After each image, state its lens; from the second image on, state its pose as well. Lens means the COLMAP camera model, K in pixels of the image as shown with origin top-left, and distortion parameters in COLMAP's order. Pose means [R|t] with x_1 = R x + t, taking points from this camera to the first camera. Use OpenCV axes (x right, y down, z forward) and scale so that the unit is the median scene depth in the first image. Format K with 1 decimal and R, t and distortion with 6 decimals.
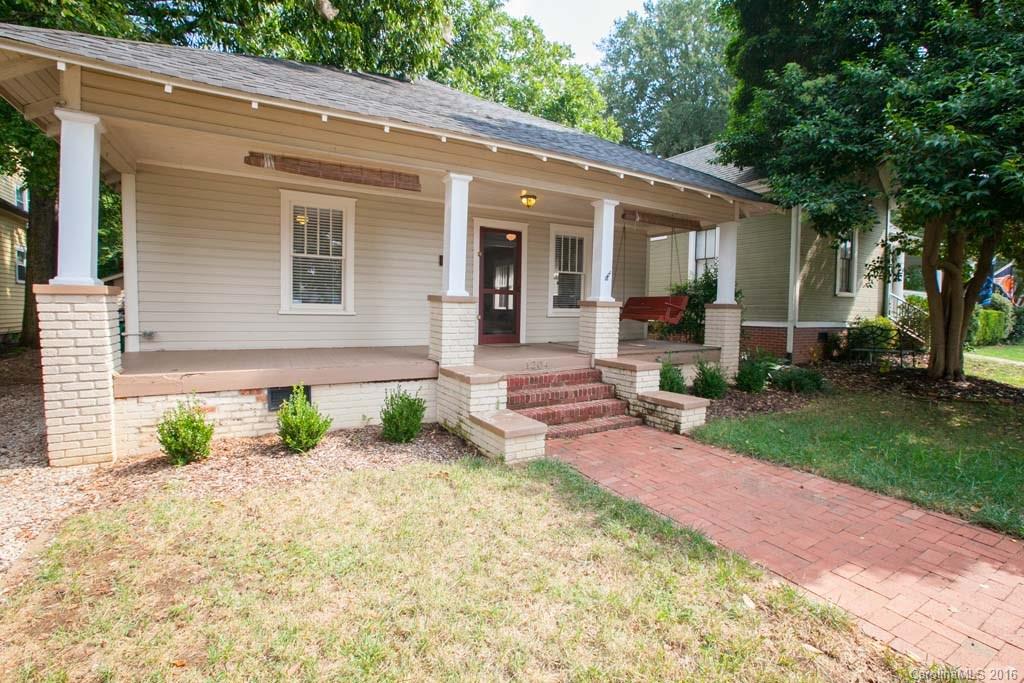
lens RADIAL K [[460.6, 0, 512.0], [0, 460.6, 341.5], [0, 0, 1]] dist [-0.061466, 0.019408]
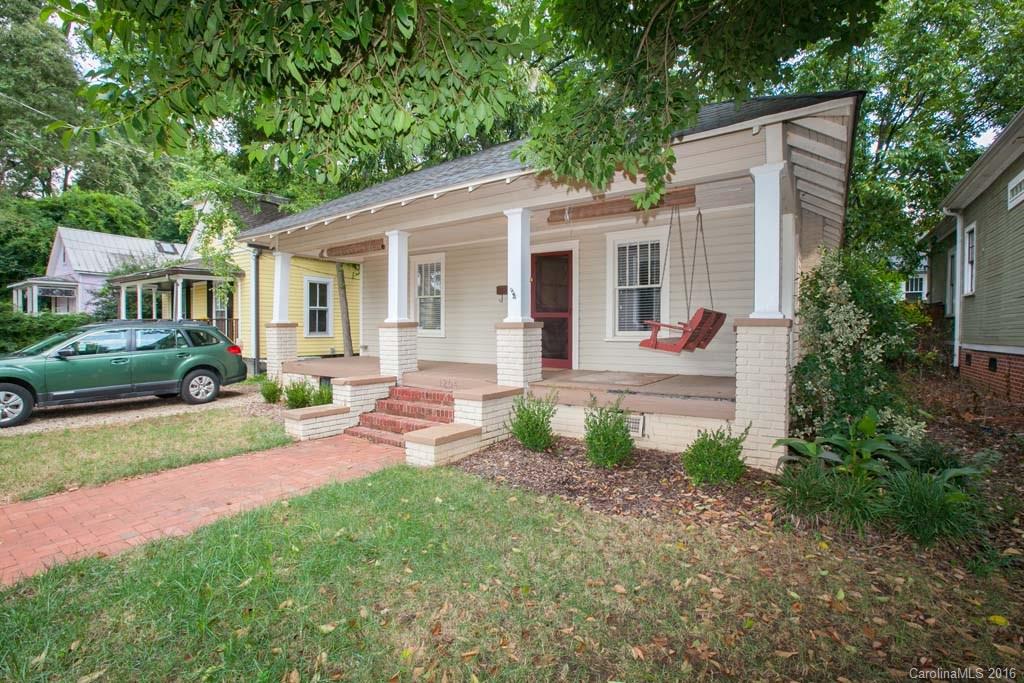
lens RADIAL K [[460.6, 0, 512.0], [0, 460.6, 341.5], [0, 0, 1]] dist [-0.061466, 0.019408]
pose [[0.436282, 0.006581, -0.899786, 1.079493], [-0.064957, 0.997595, -0.024200, -0.030513], [0.897462, 0.069005, 0.435660, 0.659147]]
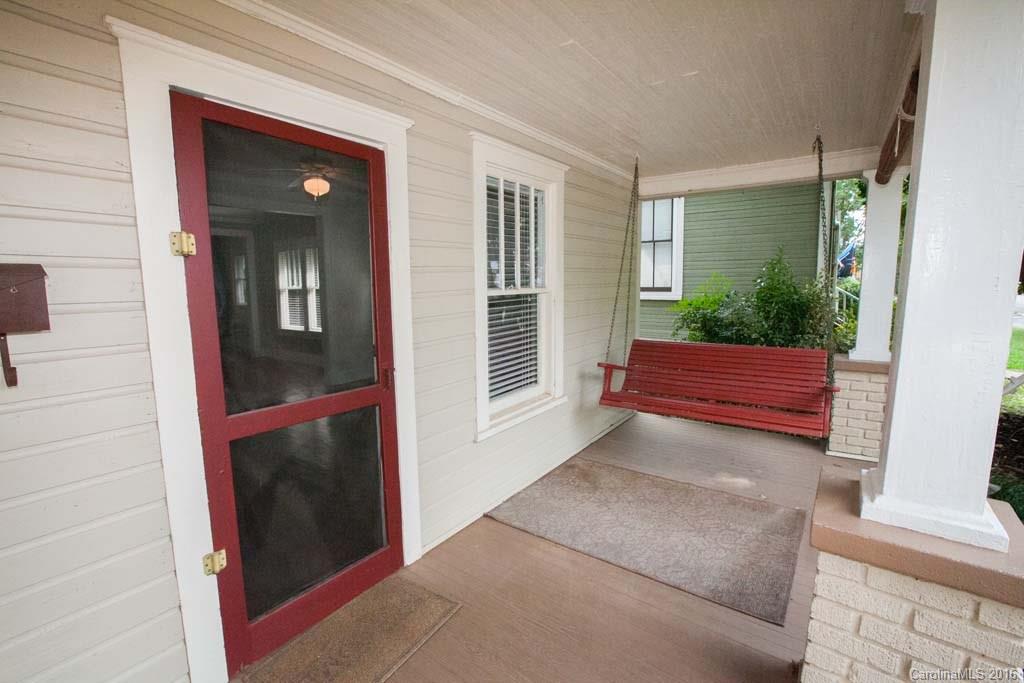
lens RADIAL K [[460.6, 0, 512.0], [0, 460.6, 341.5], [0, 0, 1]] dist [-0.061466, 0.019408]
pose [[0.908386, -0.069710, 0.412281, -0.032885], [0.044709, 0.996545, 0.069992, -0.200637], [-0.415735, -0.045147, 0.908364, 0.991886]]
